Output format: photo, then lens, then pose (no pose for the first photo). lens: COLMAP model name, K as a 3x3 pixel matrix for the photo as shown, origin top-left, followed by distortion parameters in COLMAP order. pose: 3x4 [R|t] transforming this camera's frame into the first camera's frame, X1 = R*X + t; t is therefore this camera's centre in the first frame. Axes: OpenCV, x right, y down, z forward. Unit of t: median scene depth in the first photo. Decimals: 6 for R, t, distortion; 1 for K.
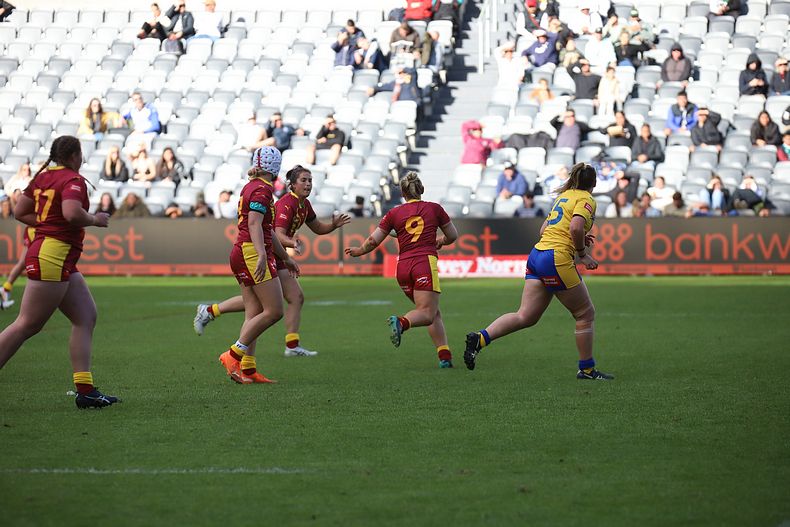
lens RADIAL K [[5038.1, 0, 395.1], [0, 5038.1, 262.4], [0, 0, 1]] dist [0.542990, 0.000000]
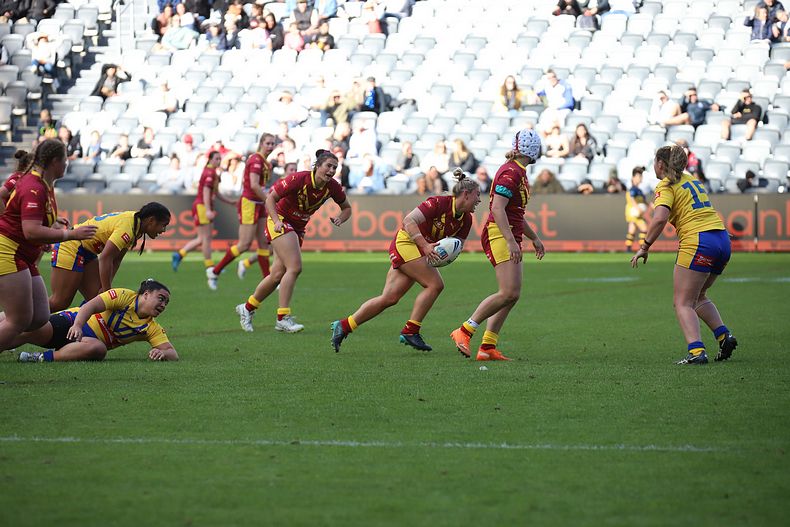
lens RADIAL K [[5038.1, 0, 395.2], [0, 5038.1, 265.1], [0, 0, 1]] dist [0.542990, 0.000000]
pose [[0.956134, 0.001848, -0.292923, 0.212711], [-0.000286, 0.999986, 0.005374, -0.000132], [0.292929, -0.005054, 0.956121, 0.032867]]
